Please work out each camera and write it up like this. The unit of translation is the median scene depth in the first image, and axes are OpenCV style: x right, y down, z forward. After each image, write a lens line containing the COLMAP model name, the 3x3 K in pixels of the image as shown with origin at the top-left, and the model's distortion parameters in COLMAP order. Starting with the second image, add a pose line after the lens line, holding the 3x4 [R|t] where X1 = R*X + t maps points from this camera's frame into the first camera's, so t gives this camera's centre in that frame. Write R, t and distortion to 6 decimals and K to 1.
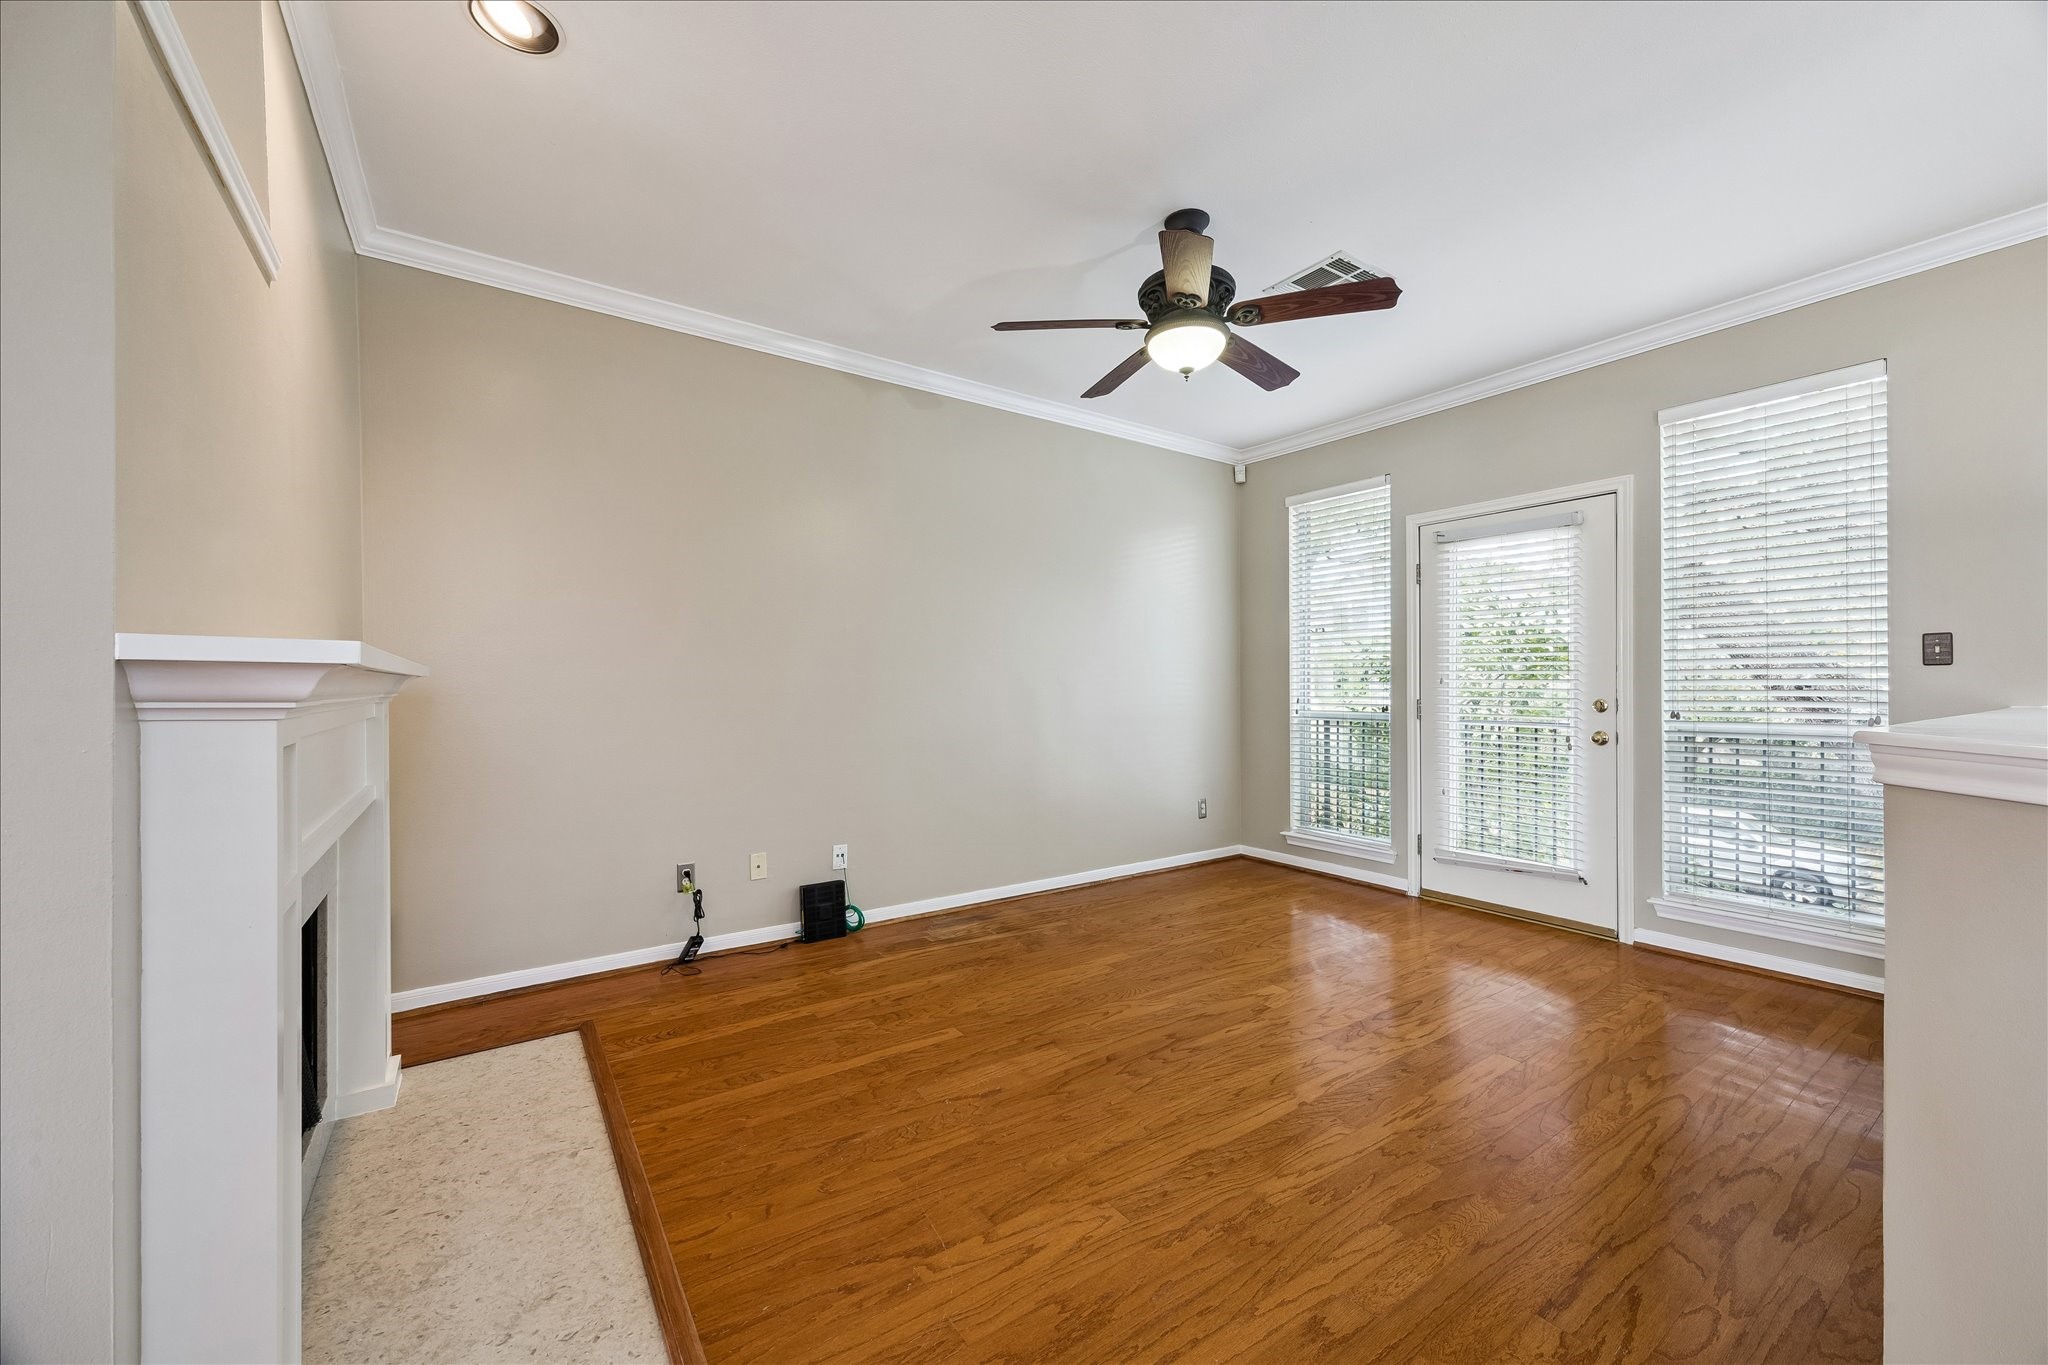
lens RADIAL K [[794.8, 0, 1032.7], [0, 794.8, 690.2], [0, 0, 1]] dist [-0.004523, 0.000058]
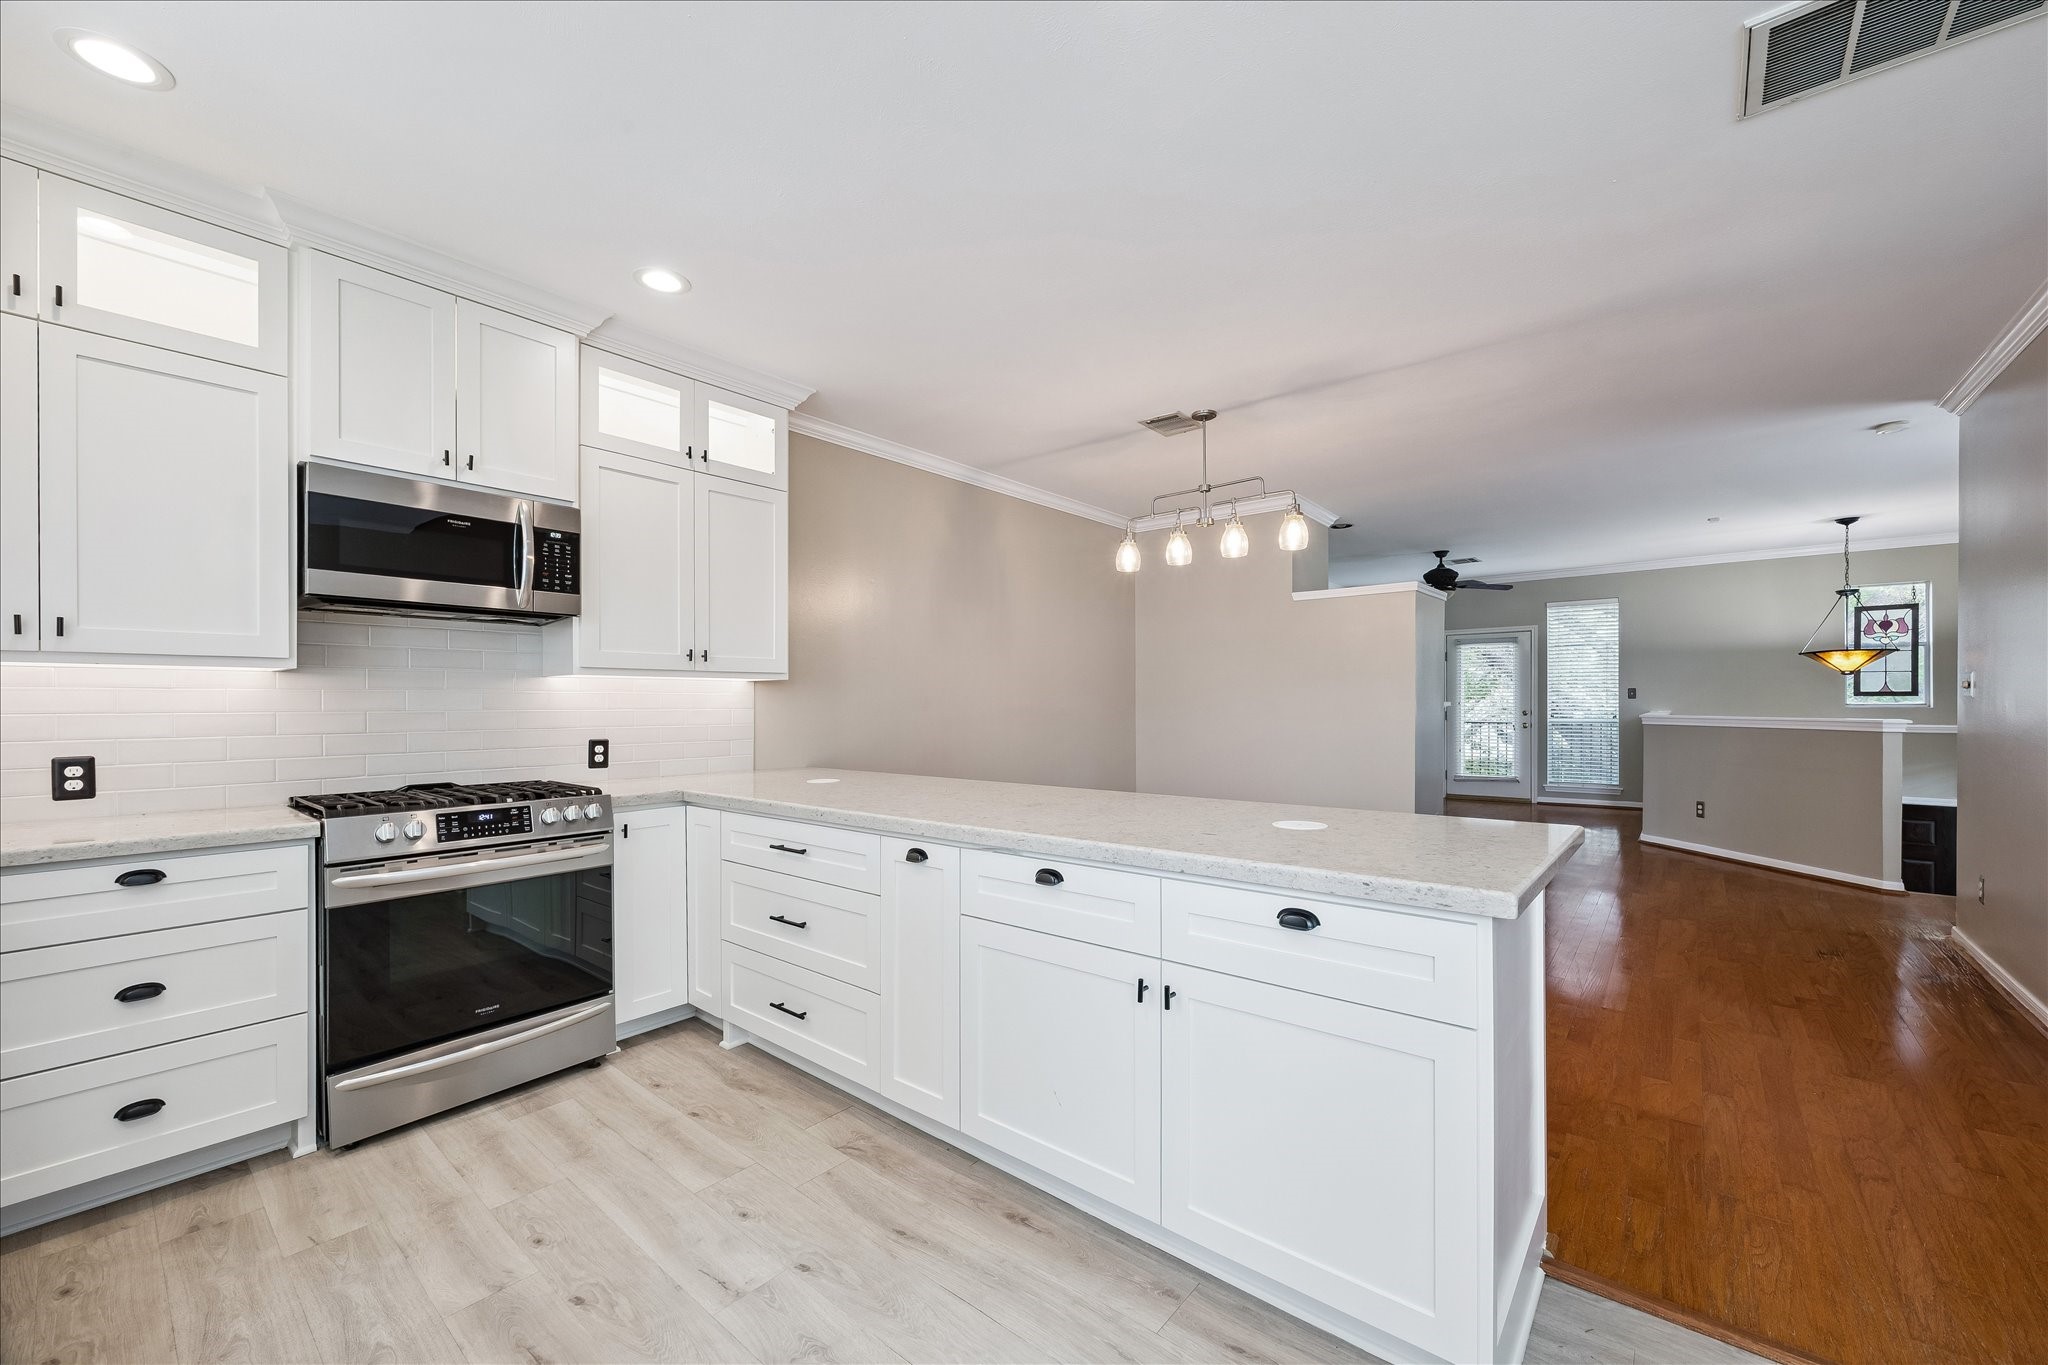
lens RADIAL K [[794.8, 0, 1065.3], [0, 794.8, 702.0], [0, 0, 1]] dist [-0.004523, 0.000058]
pose [[0.954364, -0.004935, 0.298606, -1.460128], [0.006347, 0.999973, -0.003760, -0.014488], [-0.298580, 0.005483, 0.954369, -1.005018]]
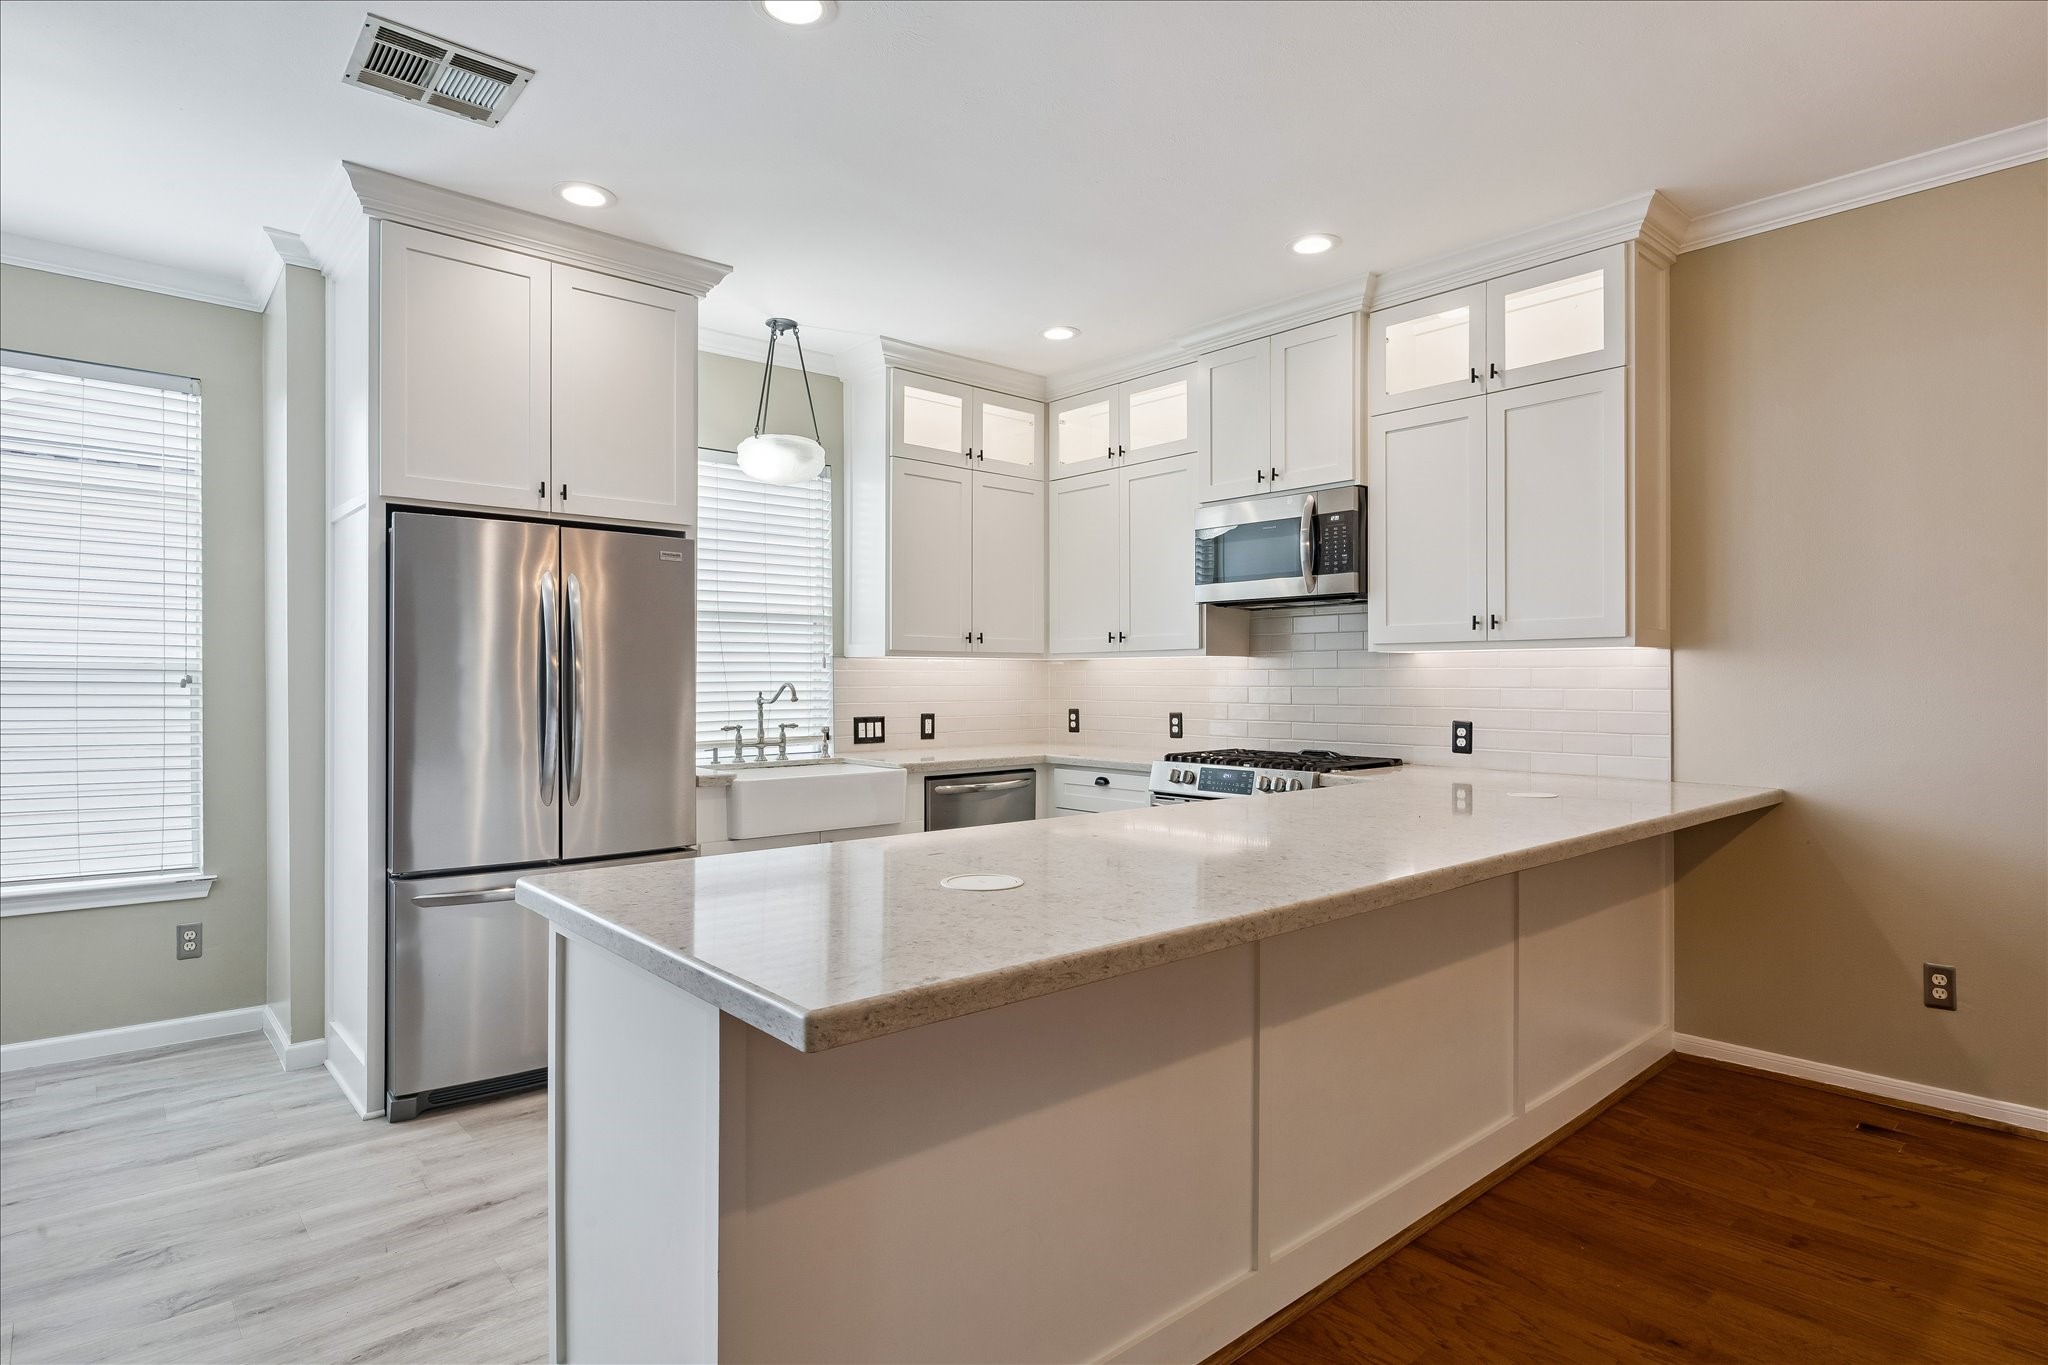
lens RADIAL K [[1098.5, 0, 1020.0], [0, 1098.5, 681.4], [0, 0, 1]] dist [0.016559, -0.003397]
pose [[0.113970, 0.000085, -0.993484, -0.513534], [-0.001323, 0.999999, -0.000066, -0.019471], [0.993483, 0.001322, 0.113970, -0.490964]]
